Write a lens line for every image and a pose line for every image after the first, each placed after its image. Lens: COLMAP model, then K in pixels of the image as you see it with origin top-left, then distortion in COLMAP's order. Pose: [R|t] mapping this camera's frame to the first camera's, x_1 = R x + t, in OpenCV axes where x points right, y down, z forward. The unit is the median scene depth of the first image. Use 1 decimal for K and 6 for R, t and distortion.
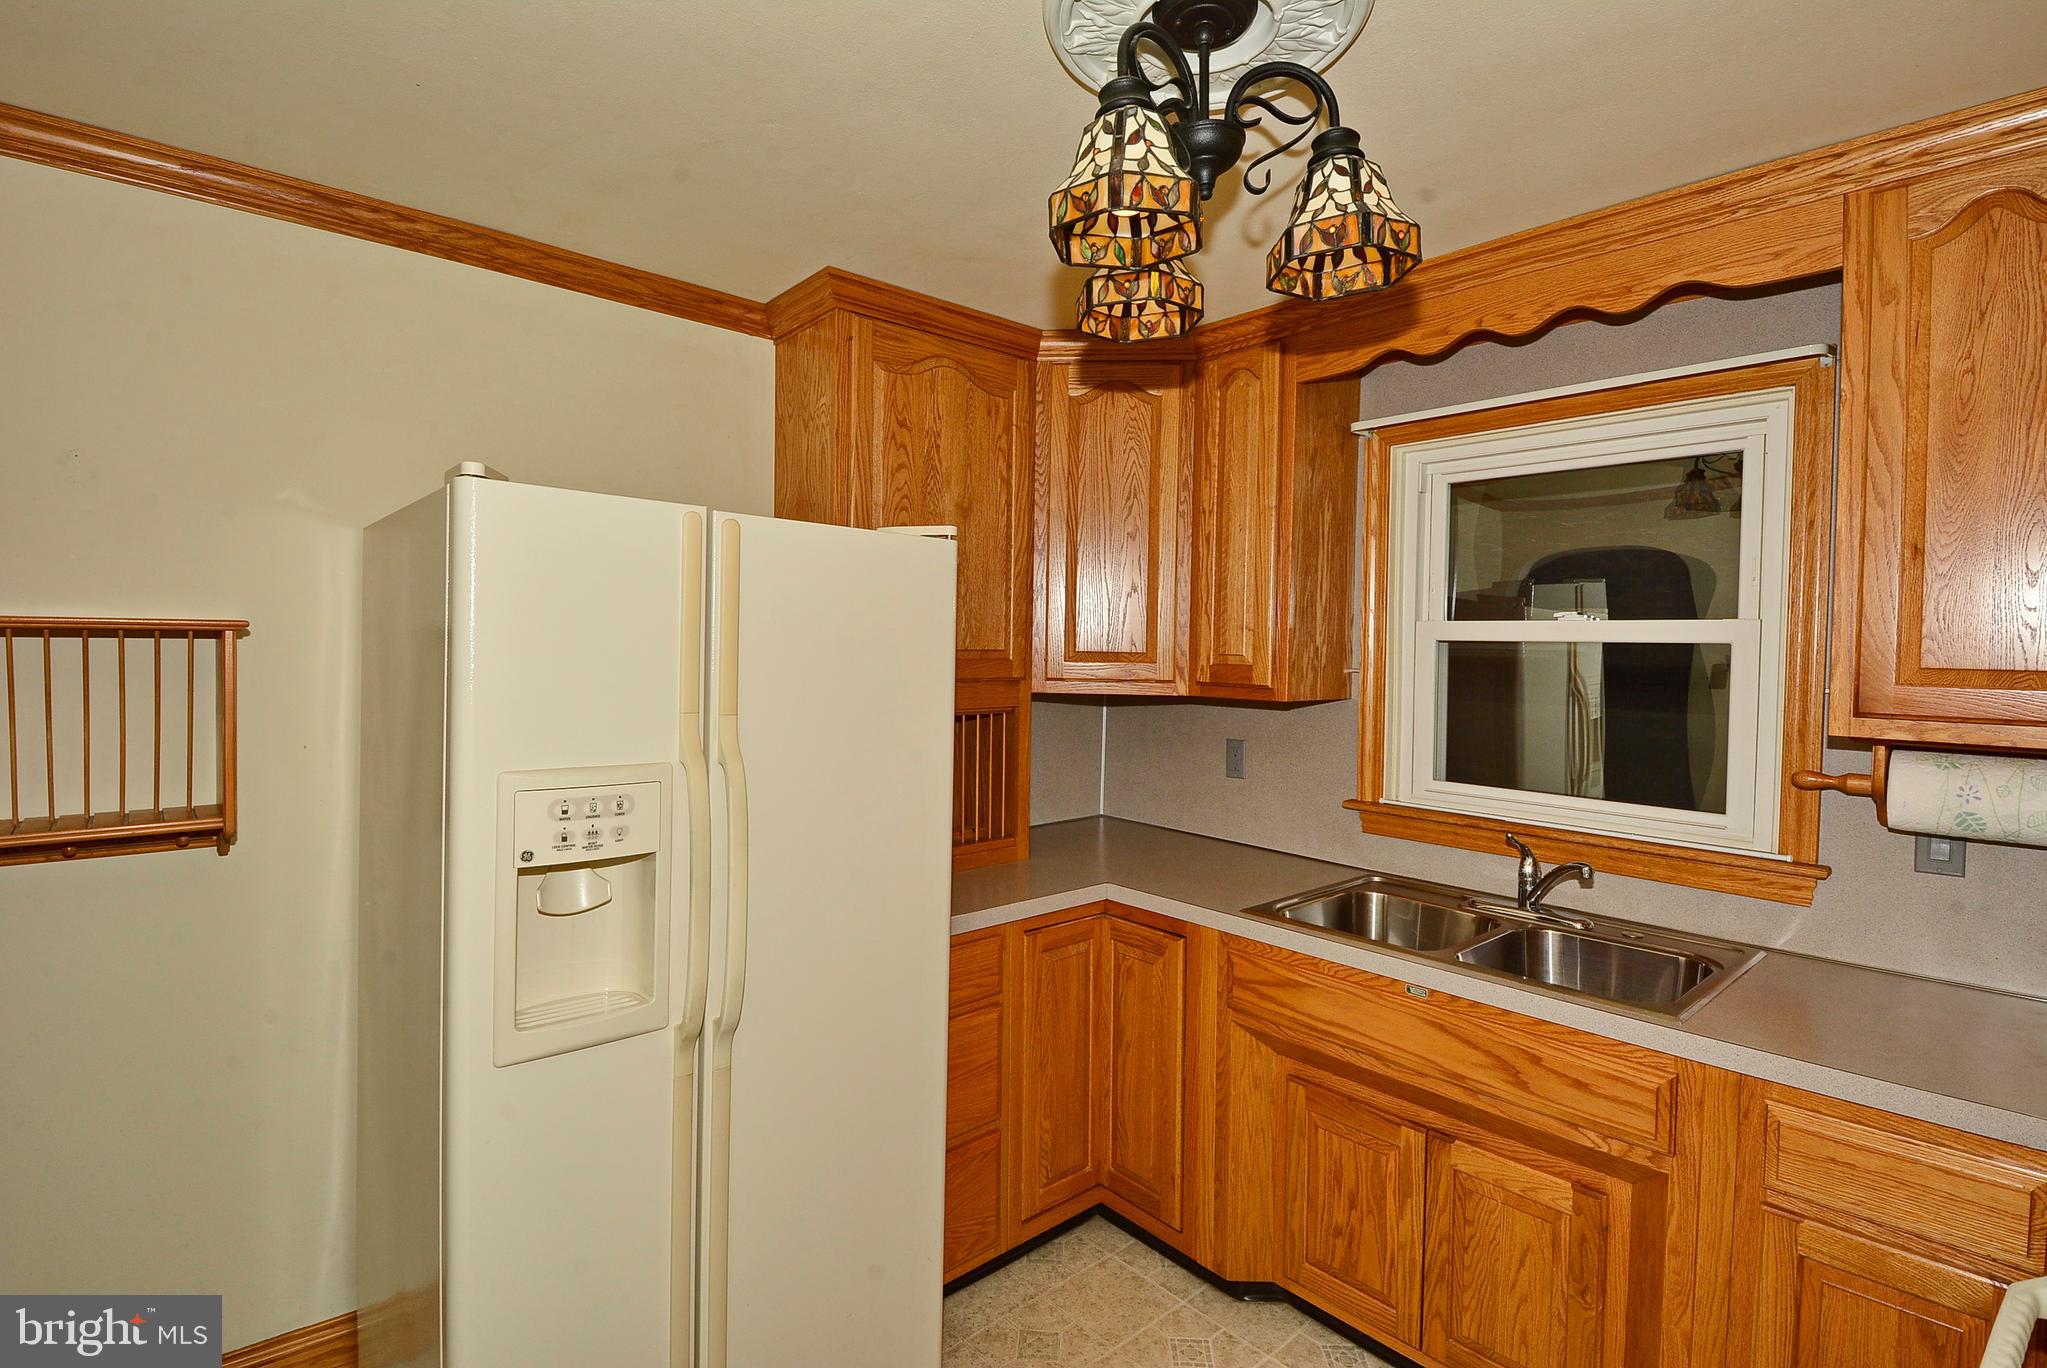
lens RADIAL K [[981.9, 0, 1023.2], [0, 981.9, 665.4], [0, 0, 1]] dist [0.012041, -0.021550]
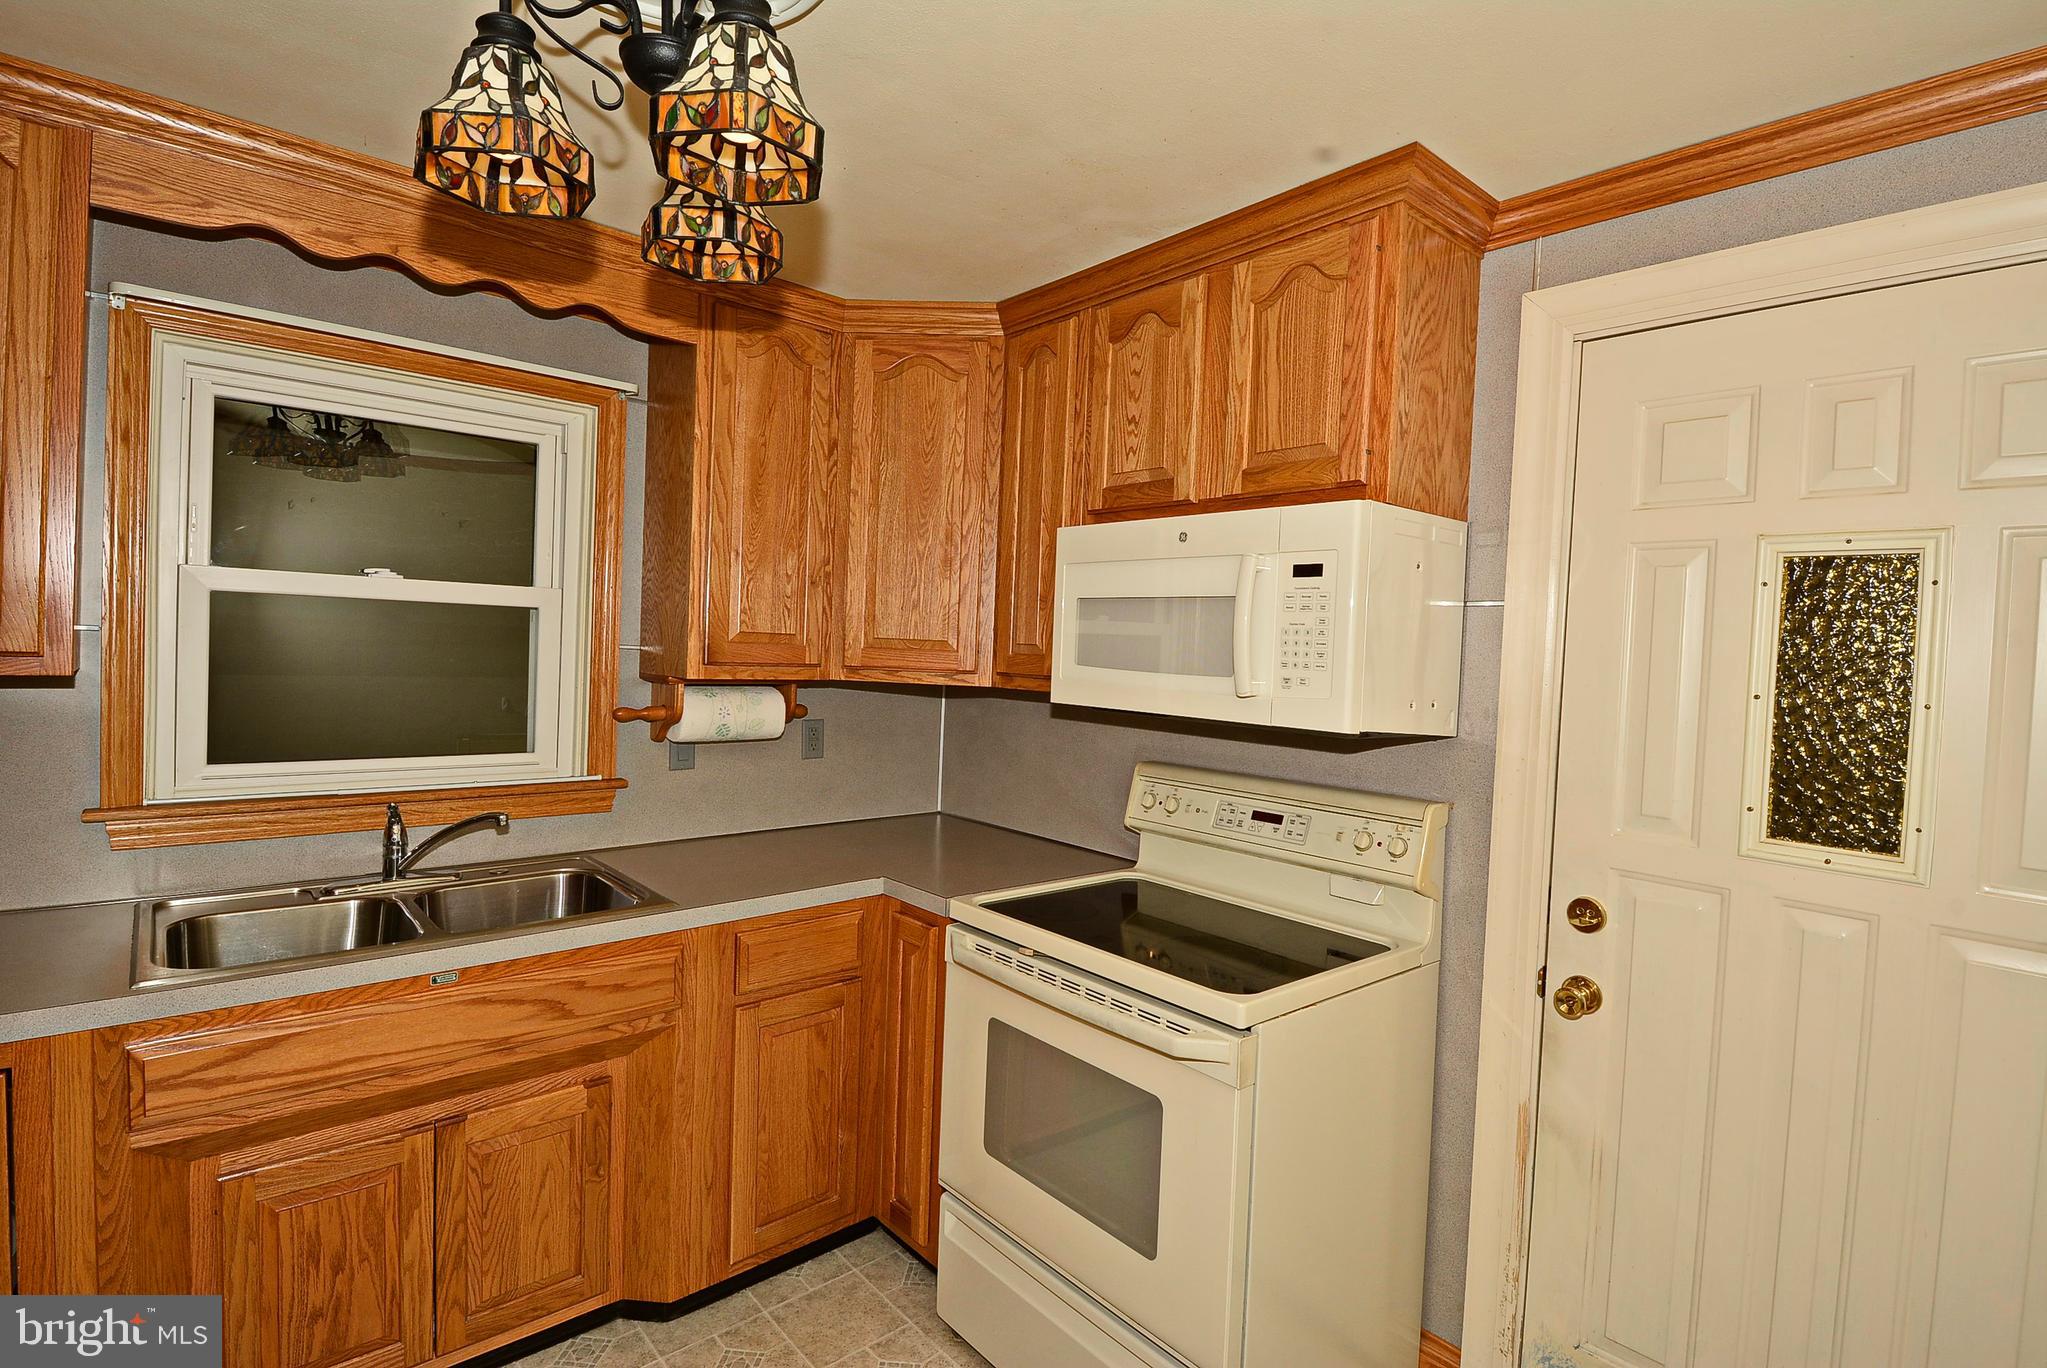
lens RADIAL K [[981.9, 0, 1023.2], [0, 981.9, 665.4], [0, 0, 1]] dist [0.012041, -0.021550]
pose [[-0.003823, -0.035876, 0.999349, -0.504108], [-0.017478, 0.999206, 0.035804, -0.006019], [-0.999840, -0.017330, -0.004447, 0.450912]]
